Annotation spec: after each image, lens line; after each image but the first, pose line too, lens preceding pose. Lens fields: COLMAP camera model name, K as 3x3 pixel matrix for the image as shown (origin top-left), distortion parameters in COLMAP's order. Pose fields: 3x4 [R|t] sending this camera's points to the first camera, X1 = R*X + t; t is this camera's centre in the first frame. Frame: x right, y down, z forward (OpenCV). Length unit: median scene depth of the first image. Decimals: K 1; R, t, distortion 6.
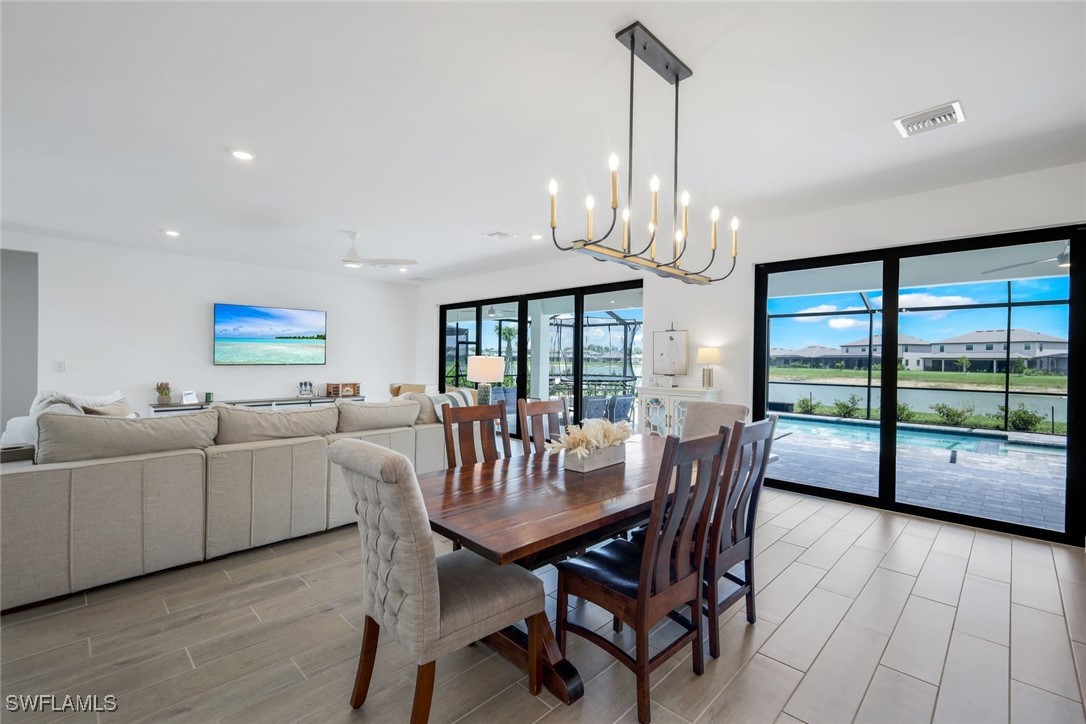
lens RADIAL K [[479.6, 0, 543.6], [0, 479.6, 361.0], [0, 0, 1]] dist [0.004601, 0.000014]
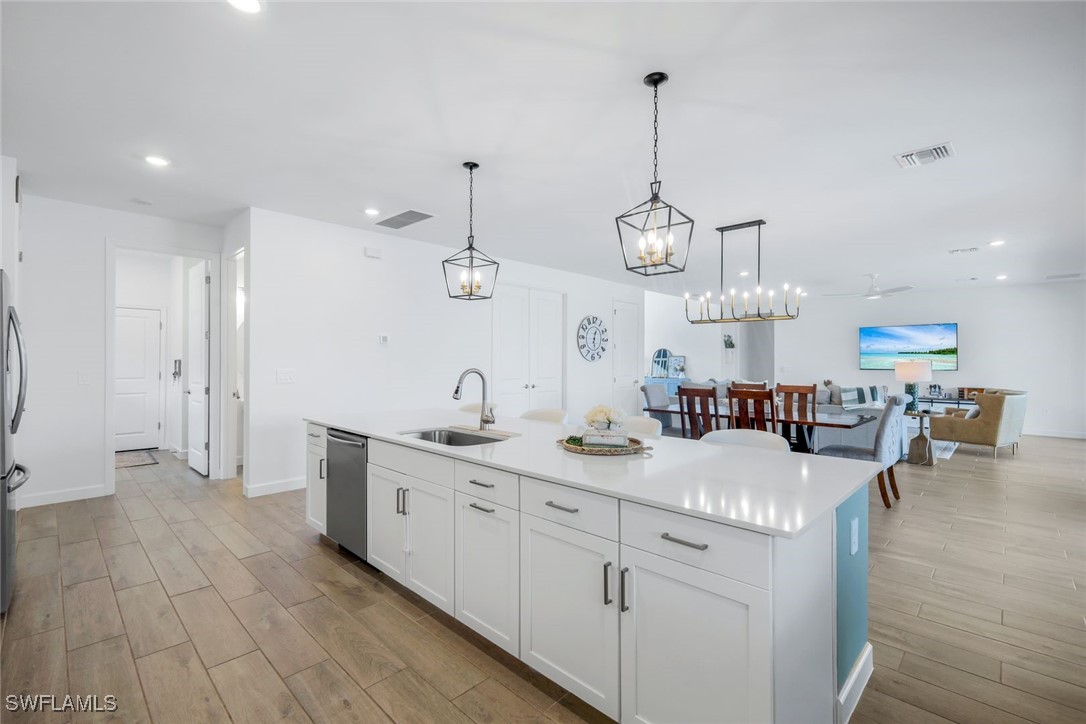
lens RADIAL K [[479.6, 0, 543.6], [0, 479.6, 361.0], [0, 0, 1]] dist [0.004601, 0.000014]
pose [[0.003588, -0.014417, -0.999890, 0.694908], [-0.007729, 0.999866, -0.014444, 0.009411], [0.999964, 0.007780, 0.003476, 0.025378]]
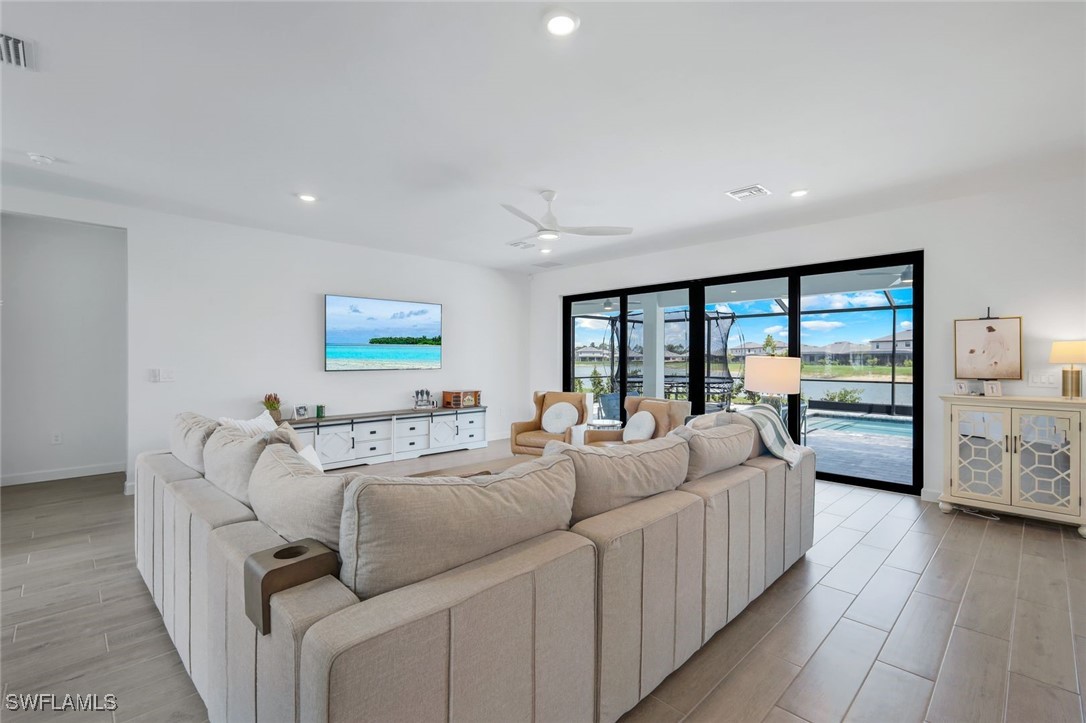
lens RADIAL K [[489.8, 0, 543.0], [0, 489.8, 361.5], [0, 0, 1]] dist [0.004948, 0.000549]
pose [[0.999829, -0.011069, -0.014793, -0.276236], [0.011096, 0.999937, 0.001760, -0.004706], [0.014772, -0.001924, 0.999889, 0.165457]]
